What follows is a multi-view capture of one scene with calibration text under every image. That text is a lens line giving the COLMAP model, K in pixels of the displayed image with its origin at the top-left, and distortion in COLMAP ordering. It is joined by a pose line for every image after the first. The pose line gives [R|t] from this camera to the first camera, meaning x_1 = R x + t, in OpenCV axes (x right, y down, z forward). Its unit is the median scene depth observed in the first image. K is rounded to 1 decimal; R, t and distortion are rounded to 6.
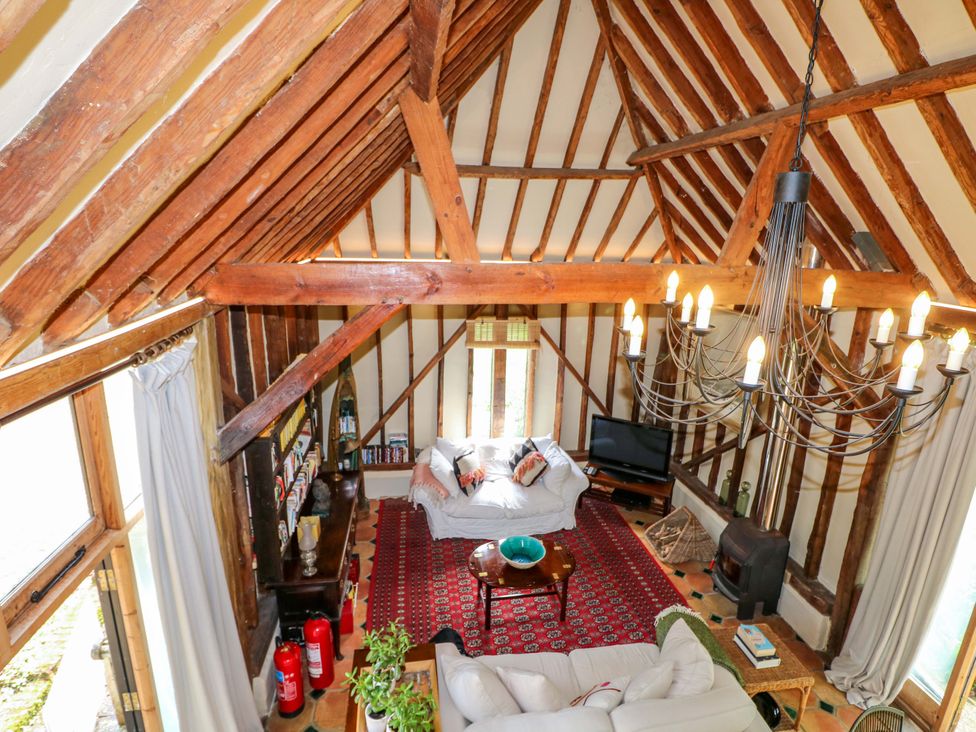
lens RADIAL K [[510.3, 0, 489.7], [0, 510.3, 360.8], [0, 0, 1]] dist [-0.001633, -0.011758]
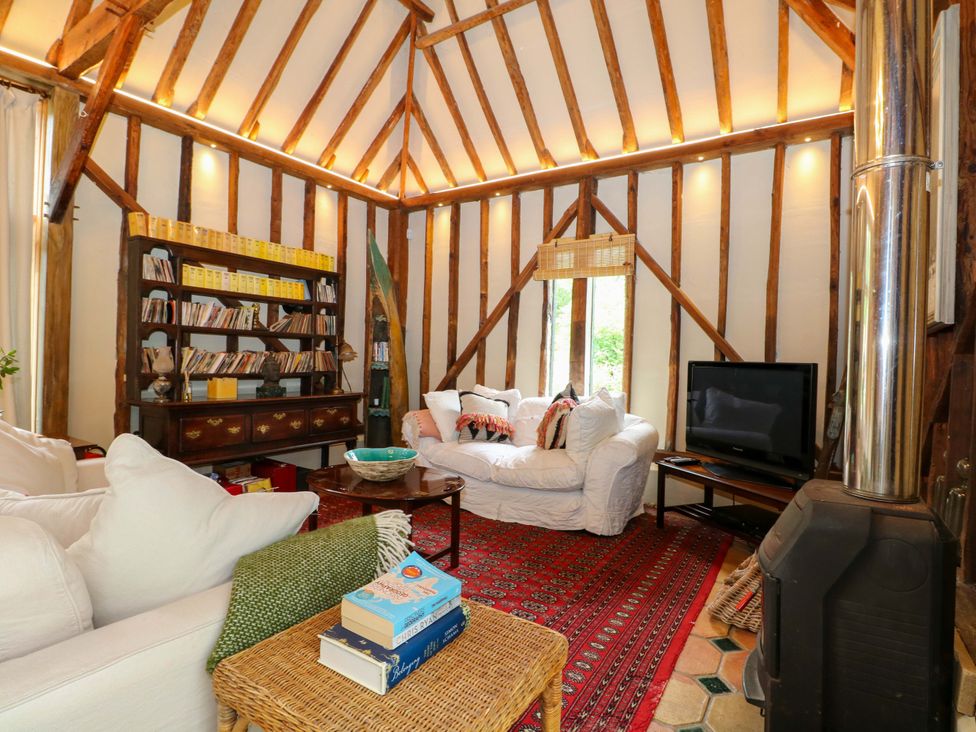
lens RADIAL K [[510.3, 0, 489.7], [0, 510.3, 360.8], [0, 0, 1]] dist [-0.001633, -0.011758]
pose [[0.742679, -0.003484, -0.669639, 0.439596], [-0.170973, 0.965857, -0.194647, 0.267842], [0.647454, 0.259050, 0.716726, 0.452125]]
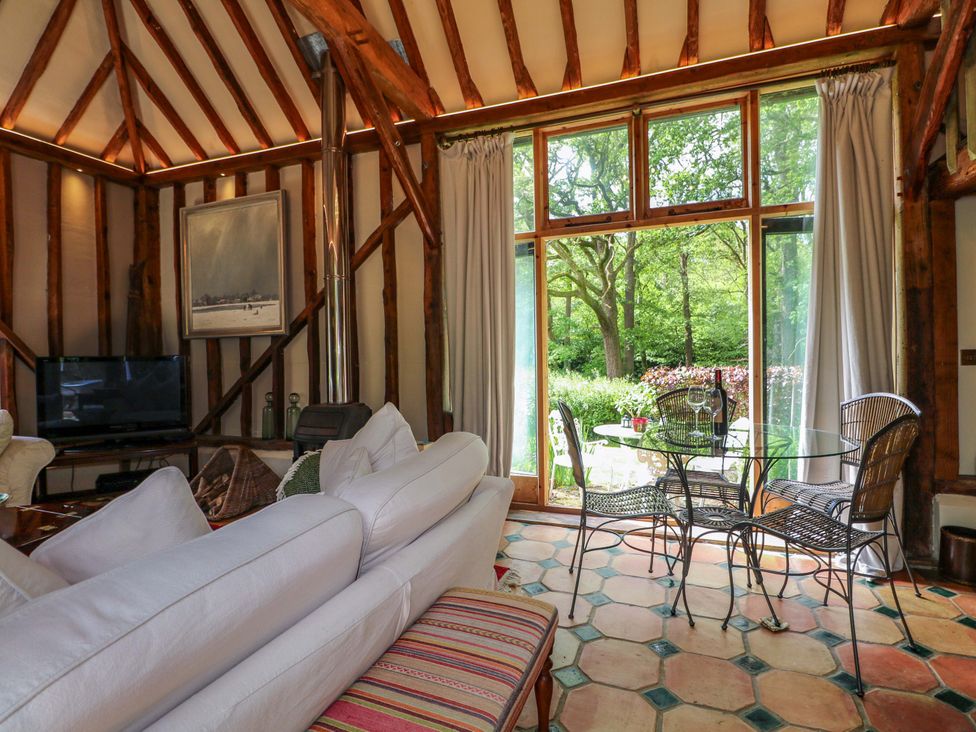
lens RADIAL K [[510.3, 0, 489.7], [0, 510.3, 360.8], [0, 0, 1]] dist [-0.001633, -0.011758]
pose [[0.494327, -0.045969, 0.868060, -0.049361], [0.245952, 0.965192, -0.088947, 0.302671], [-0.833756, 0.257470, 0.488427, 0.287186]]
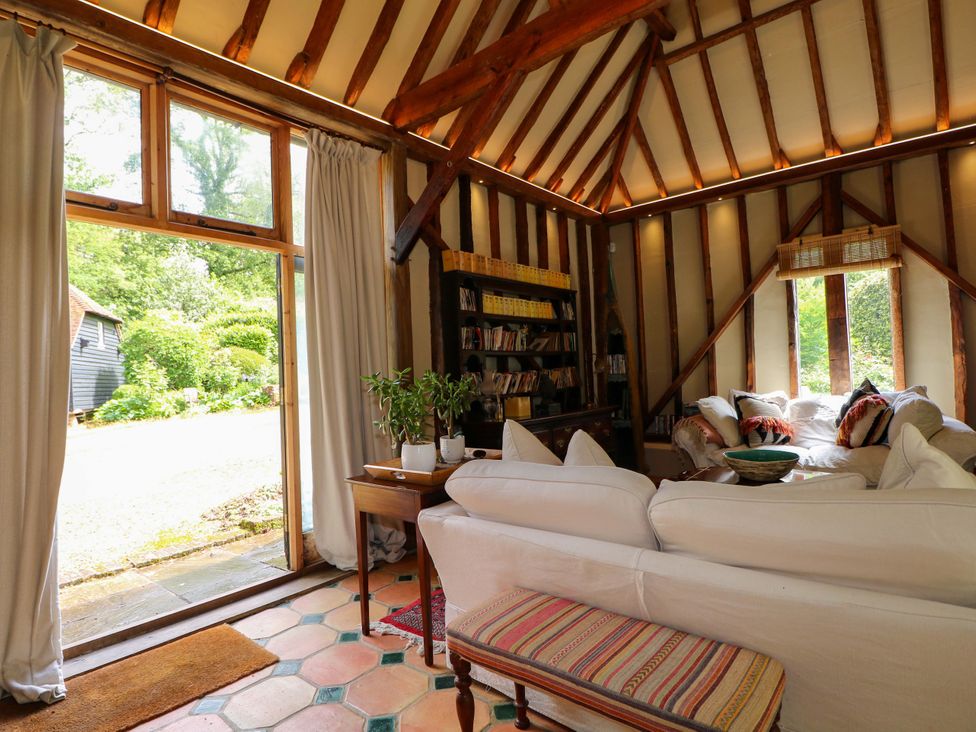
lens RADIAL K [[531.1, 0, 483.9], [0, 531.1, 365.2], [0, 0, 1]] dist [0.000048, -0.014176]
pose [[0.659166, -0.070142, -0.748719, 0.261116], [-0.124396, 0.971753, -0.200554, 0.328163], [0.741638, 0.225336, 0.631821, 0.205827]]
